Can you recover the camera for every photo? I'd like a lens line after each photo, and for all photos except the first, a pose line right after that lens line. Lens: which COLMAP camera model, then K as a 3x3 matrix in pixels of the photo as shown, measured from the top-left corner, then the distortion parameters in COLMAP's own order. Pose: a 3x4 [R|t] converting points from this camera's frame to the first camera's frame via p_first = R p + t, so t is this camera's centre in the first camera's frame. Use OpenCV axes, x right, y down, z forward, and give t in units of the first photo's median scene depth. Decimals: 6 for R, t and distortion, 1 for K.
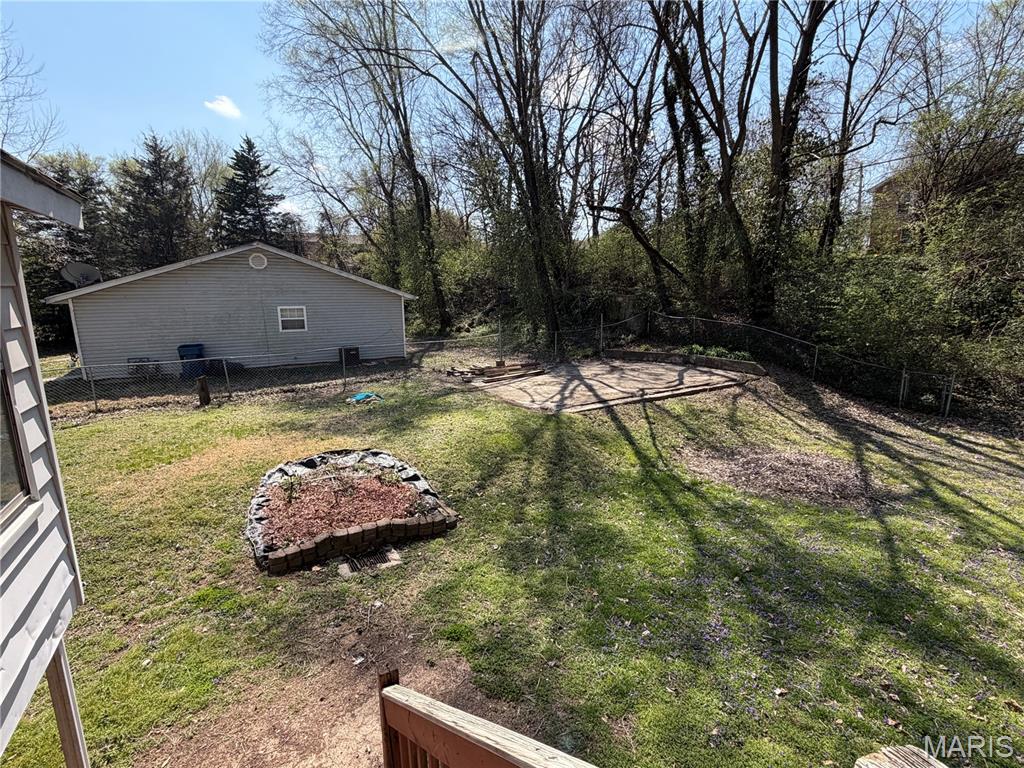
lens RADIAL K [[477.9, 0, 516.6], [0, 477.9, 385.0], [0, 0, 1]] dist [0.002083, -0.001188]
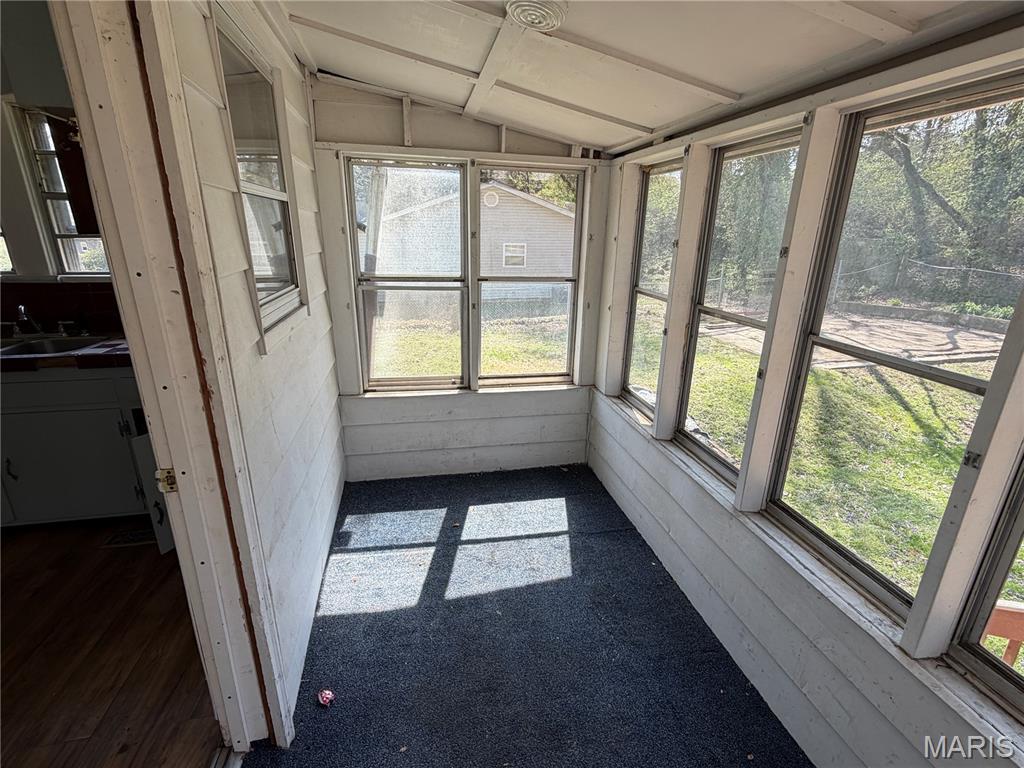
lens RADIAL K [[477.9, 0, 514.3], [0, 477.9, 385.0], [0, 0, 1]] dist [0.002083, -0.001188]
pose [[0.950416, 0.110837, -0.290558, -0.161497], [-0.074997, 0.988443, 0.131738, 0.010401], [0.301801, -0.103415, 0.947745, -0.056427]]
